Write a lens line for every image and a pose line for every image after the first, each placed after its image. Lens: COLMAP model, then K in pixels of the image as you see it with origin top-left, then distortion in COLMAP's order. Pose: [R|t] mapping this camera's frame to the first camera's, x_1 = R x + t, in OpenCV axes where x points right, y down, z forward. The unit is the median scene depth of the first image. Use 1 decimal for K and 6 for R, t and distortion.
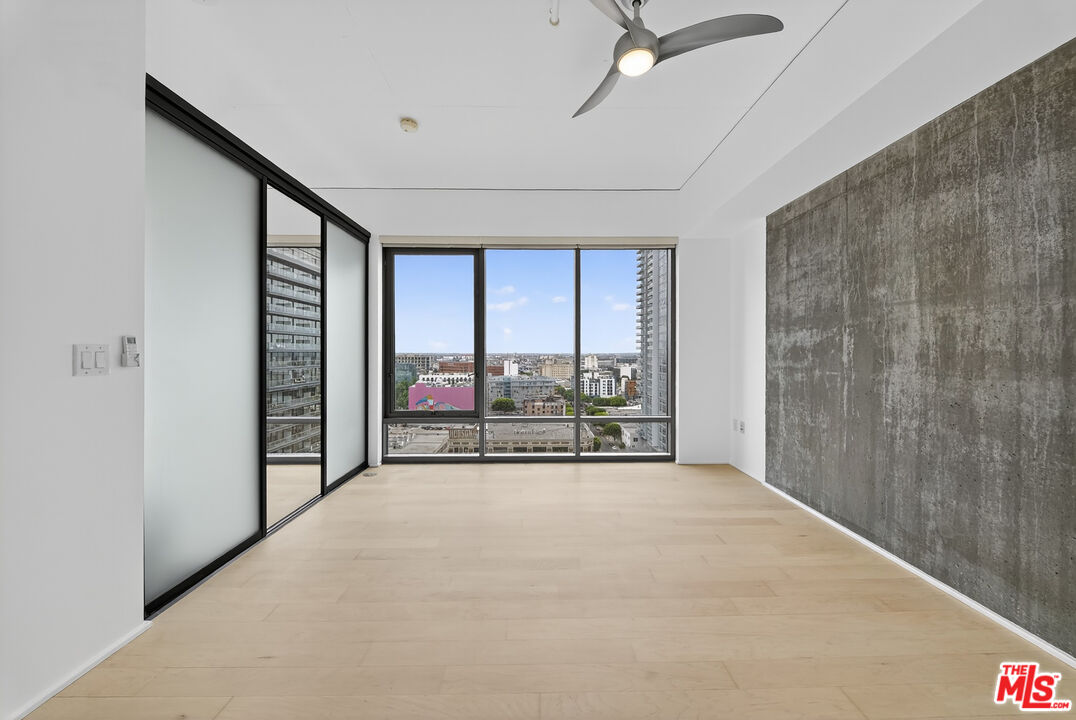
lens RADIAL K [[378.6, 0, 539.5], [0, 378.6, 353.3], [0, 0, 1]] dist [-0.002237, -0.003375]
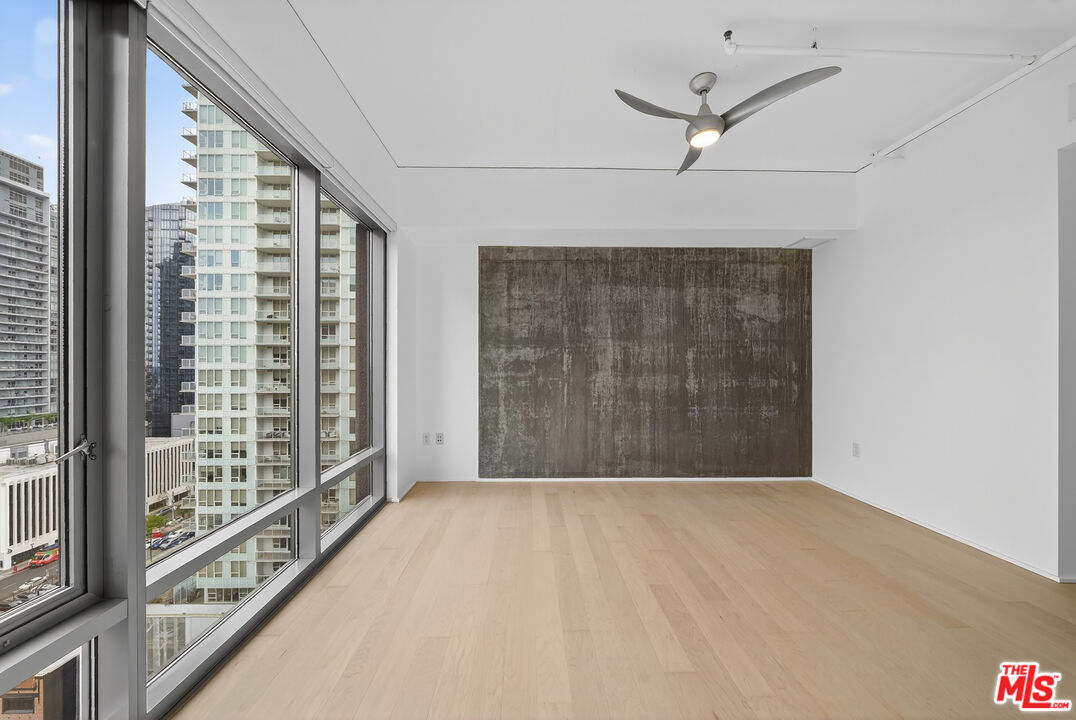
lens RADIAL K [[381.0, 0, 535.9], [0, 381.0, 366.0], [0, 0, 1]] dist [0.008262, -0.000112]
pose [[-0.015219, -0.006453, 0.999863, -0.672813], [0.003916, 0.999971, 0.006513, -0.007326], [-0.999877, 0.004015, -0.015193, 1.032587]]
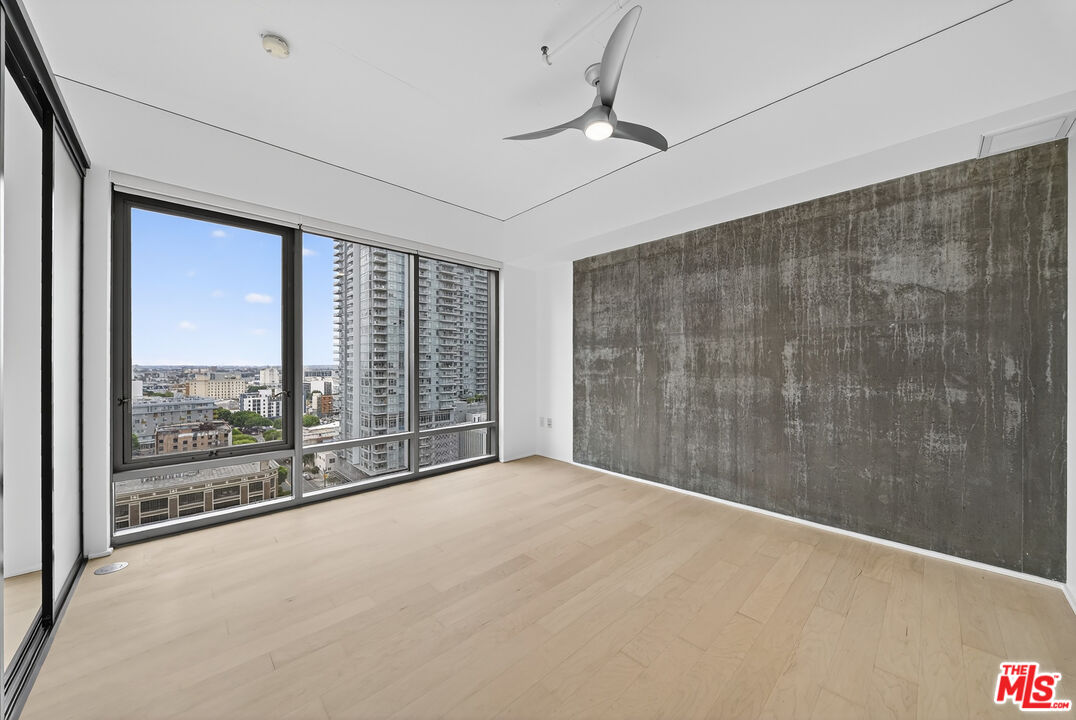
lens RADIAL K [[378.6, 0, 534.3], [0, 378.6, 366.1], [0, 0, 1]] dist [-0.002237, -0.003375]
pose [[0.730908, -0.004587, 0.682461, -0.488278], [0.003118, 0.999989, 0.003382, 0.000466], [-0.682469, -0.000343, 0.730914, 0.153324]]
